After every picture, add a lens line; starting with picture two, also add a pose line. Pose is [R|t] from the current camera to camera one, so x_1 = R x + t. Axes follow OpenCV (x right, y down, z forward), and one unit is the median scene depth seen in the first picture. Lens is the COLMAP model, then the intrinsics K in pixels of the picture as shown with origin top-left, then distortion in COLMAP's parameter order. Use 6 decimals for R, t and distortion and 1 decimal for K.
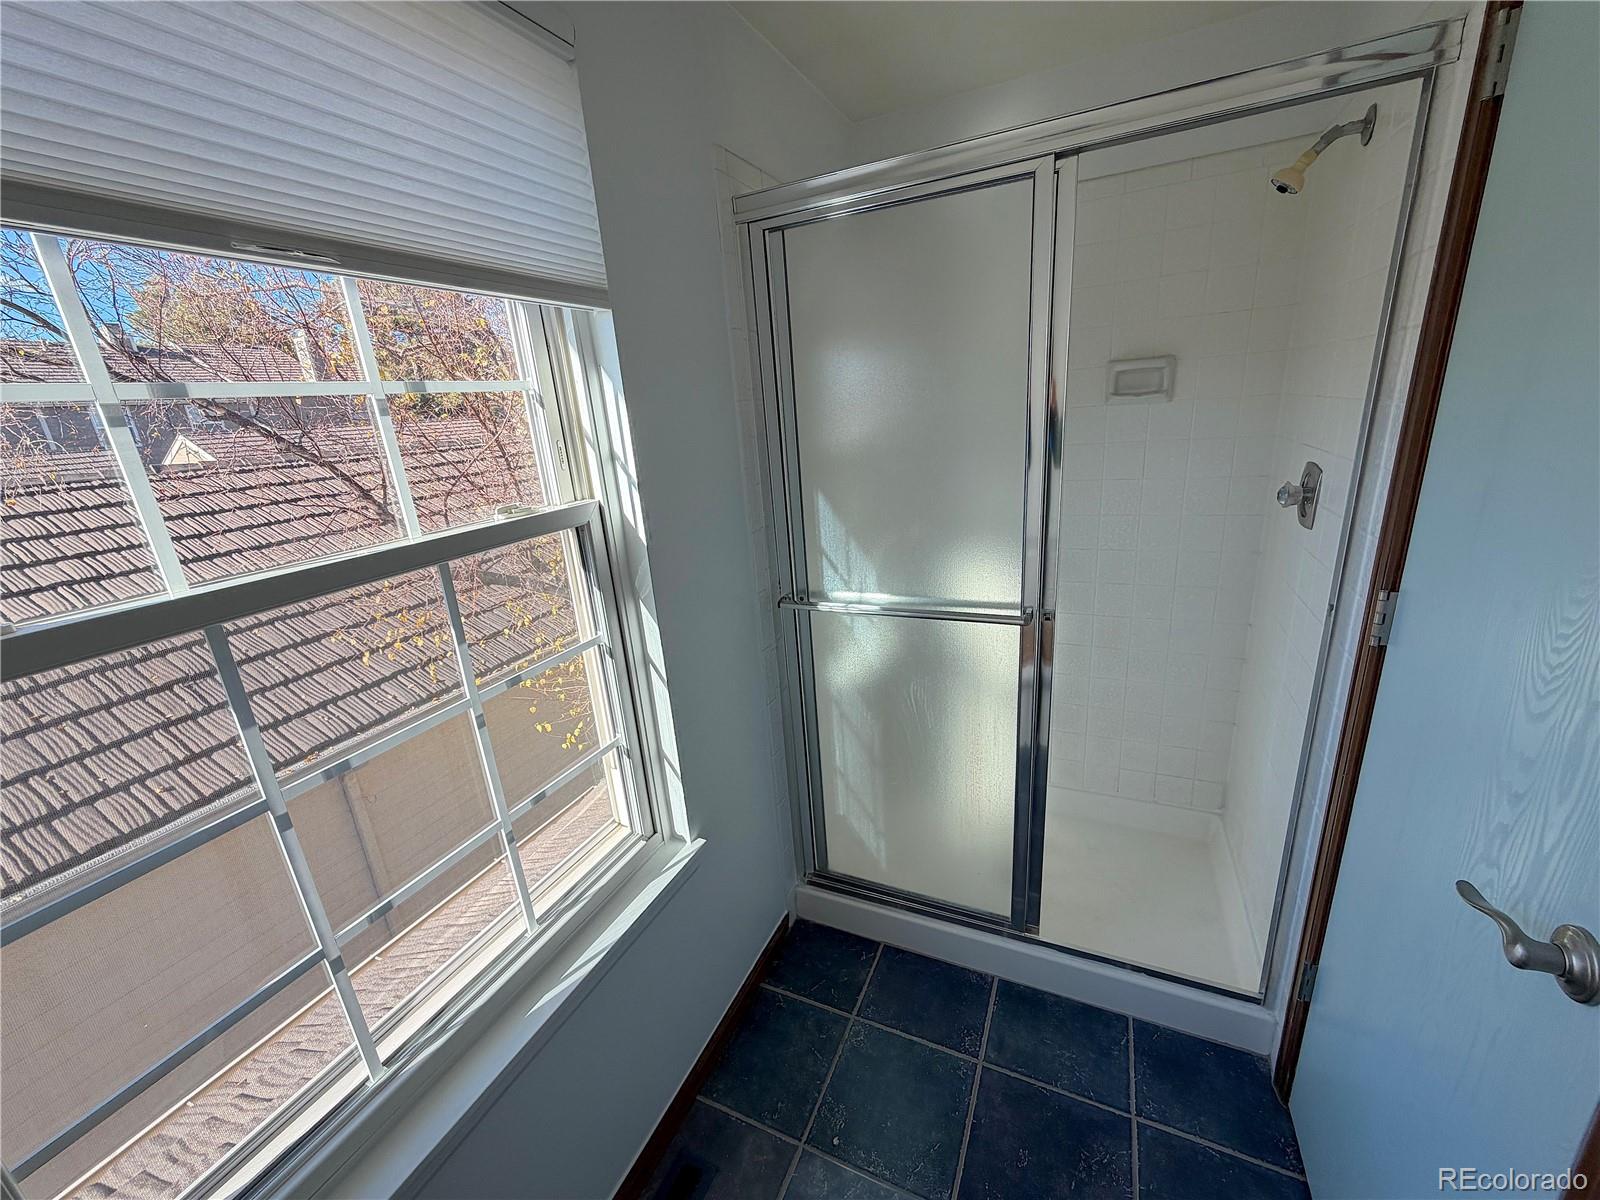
lens RADIAL K [[635.1, 0, 800.0], [0, 635.1, 600.0], [0, 0, 1]] dist [-0.000214, 0.000309]
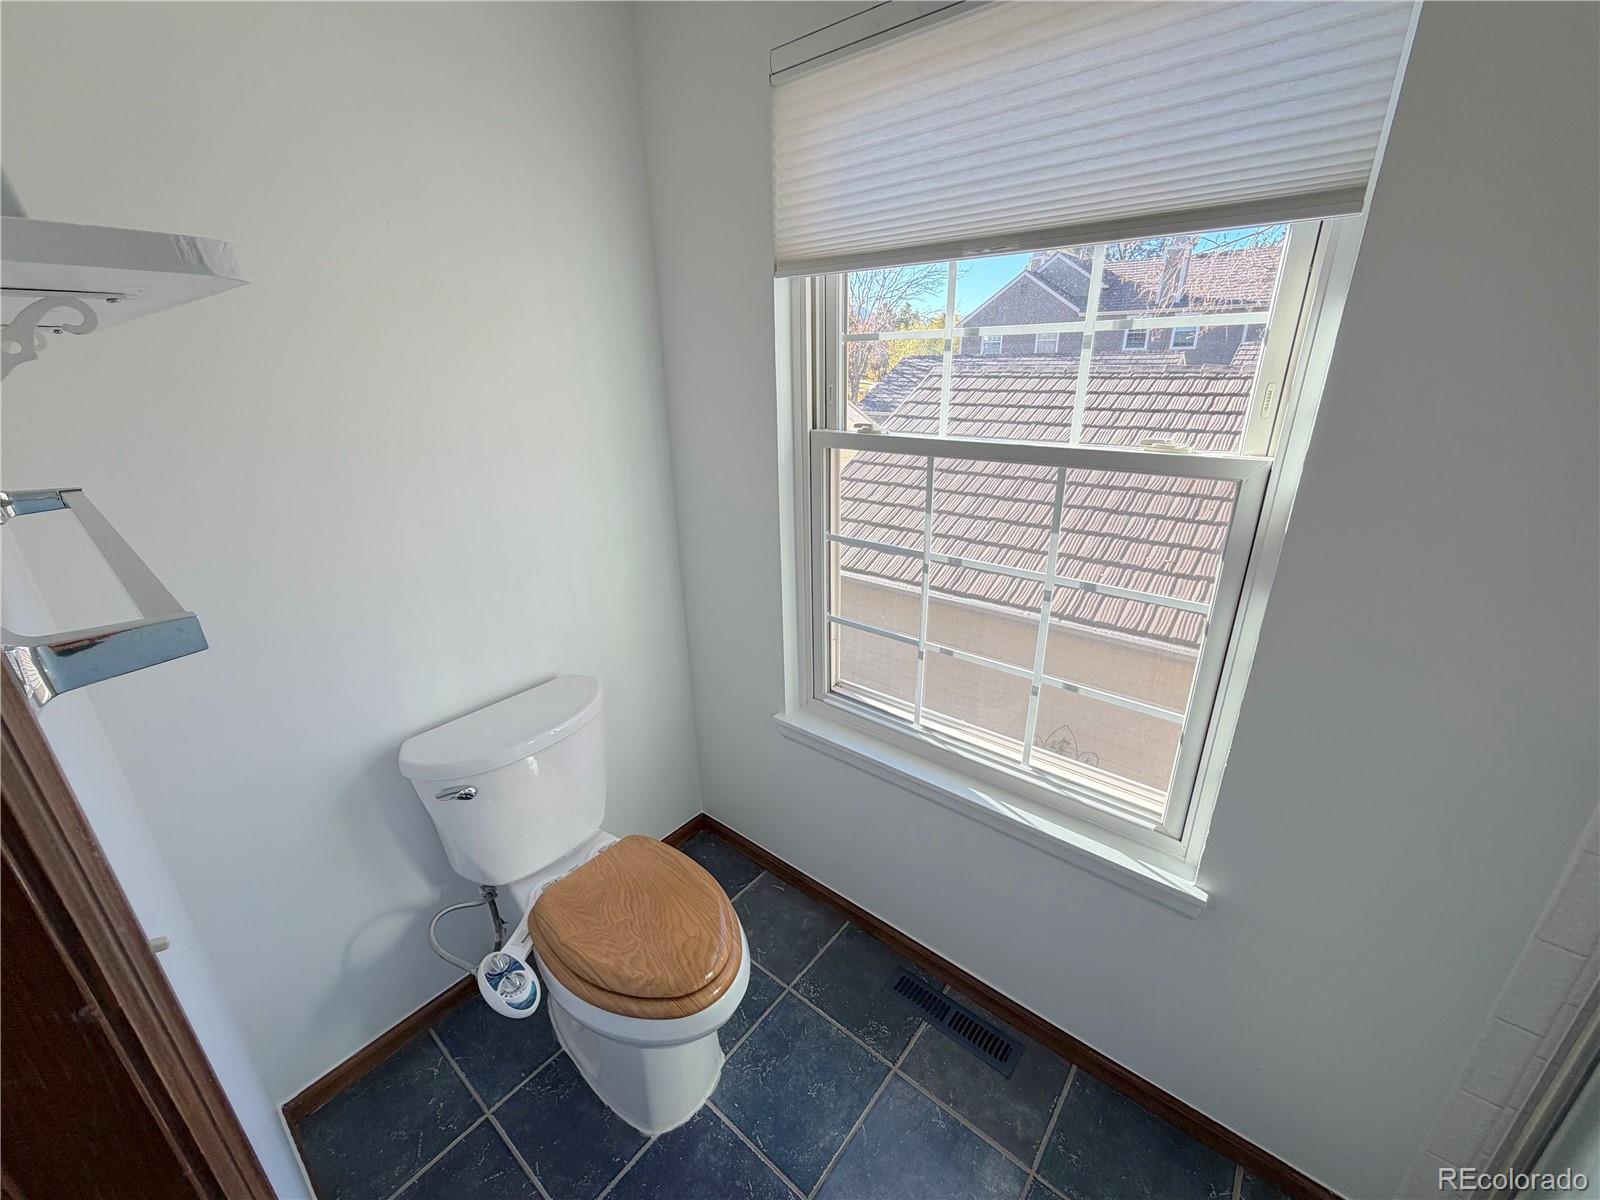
lens RADIAL K [[635.1, 0, 800.0], [0, 635.1, 600.0], [0, 0, 1]] dist [-0.000214, 0.000309]
pose [[-0.220517, 0.415311, -0.882547, 0.623751], [-0.260920, 0.846728, 0.463651, -0.223758], [0.939837, 0.332517, -0.078355, 0.531501]]
